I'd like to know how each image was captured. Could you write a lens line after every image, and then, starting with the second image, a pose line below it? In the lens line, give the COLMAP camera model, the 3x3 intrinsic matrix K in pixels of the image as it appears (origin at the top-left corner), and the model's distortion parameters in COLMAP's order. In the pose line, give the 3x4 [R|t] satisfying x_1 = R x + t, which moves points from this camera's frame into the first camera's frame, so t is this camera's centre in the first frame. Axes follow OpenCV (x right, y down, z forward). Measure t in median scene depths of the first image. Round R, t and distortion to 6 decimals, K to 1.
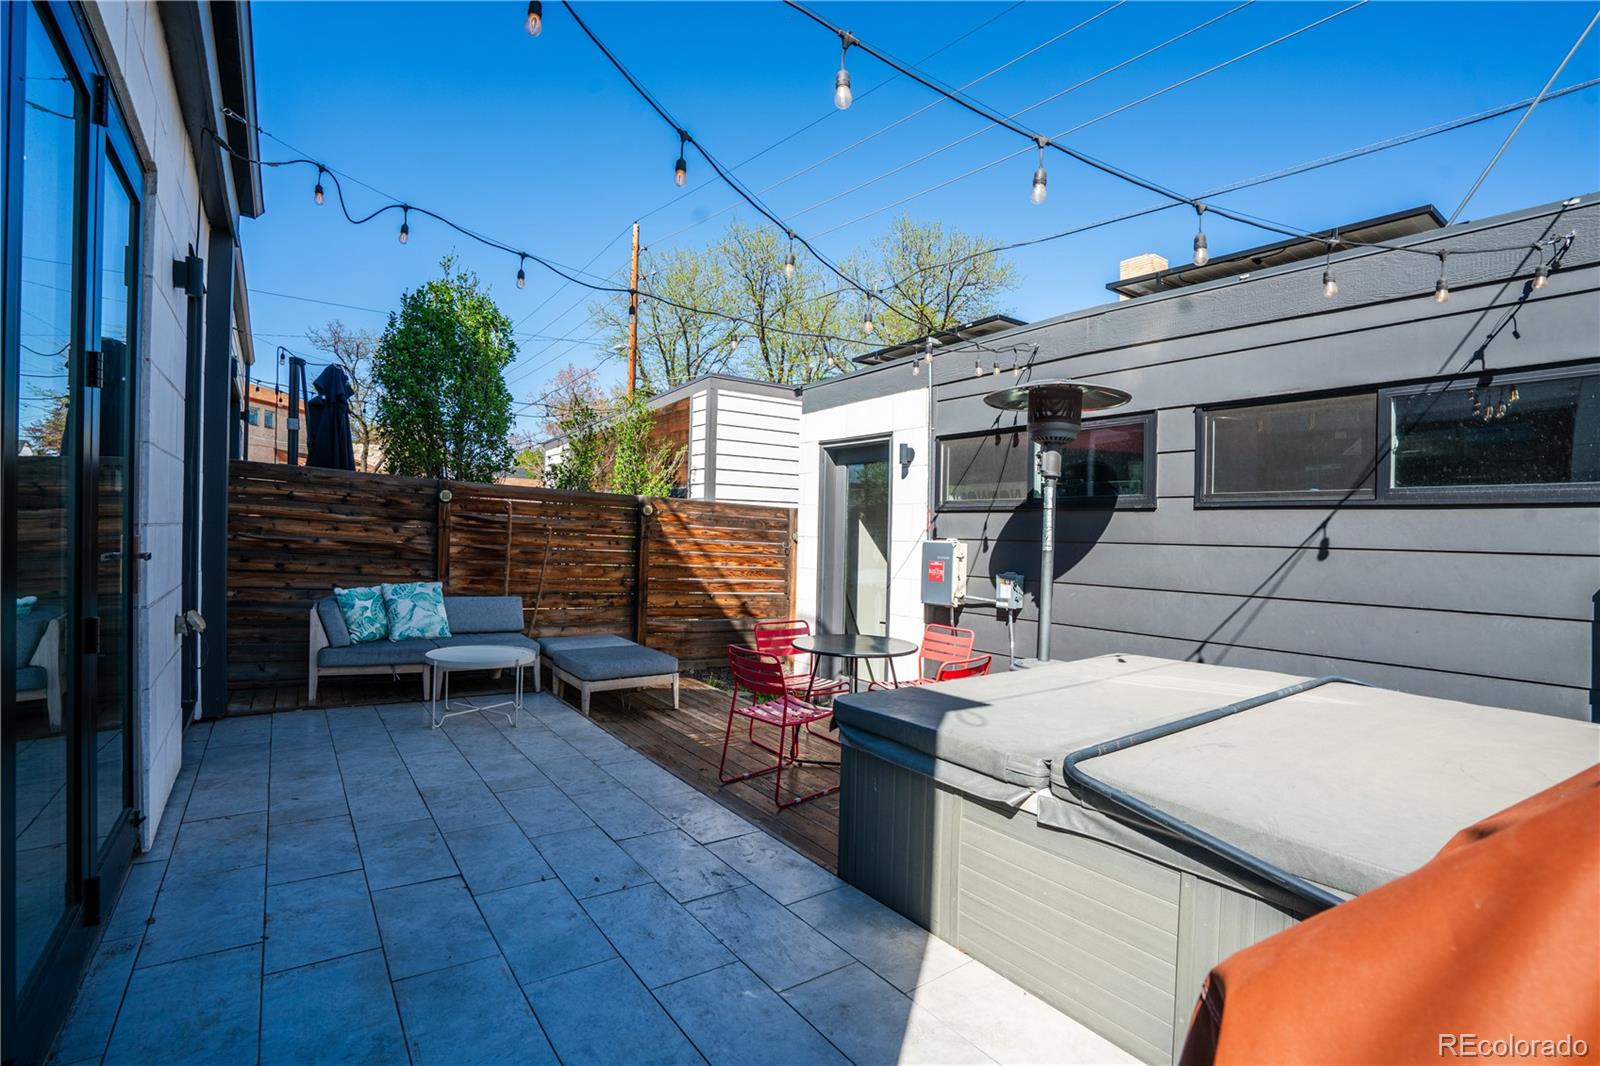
lens RADIAL K [[734.6, 0, 795.1], [0, 734.6, 533.5], [0, 0, 1]] dist [-0.064479, 0.024406]
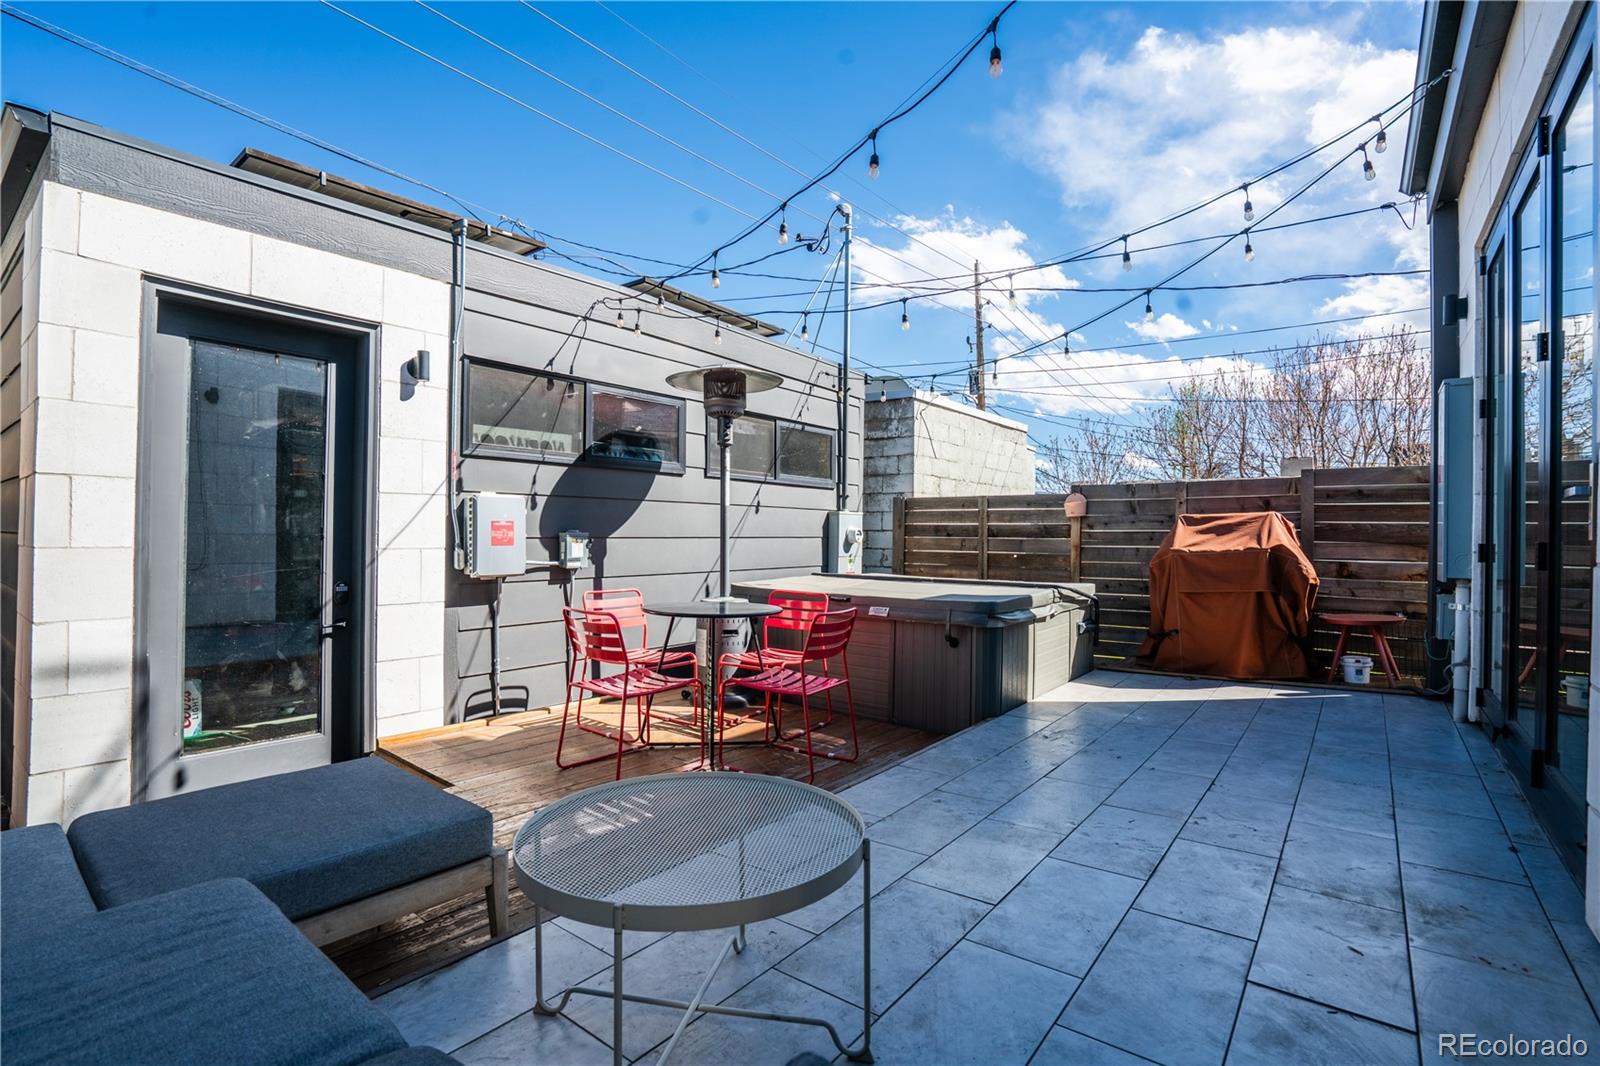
lens RADIAL K [[734.6, 0, 795.1], [0, 734.6, 533.5], [0, 0, 1]] dist [-0.064479, 0.024406]
pose [[-0.268605, -0.022159, 0.962995, -0.693088], [-0.011070, 0.999740, 0.019917, 0.035161], [-0.963187, -0.005311, -0.268781, 0.983247]]
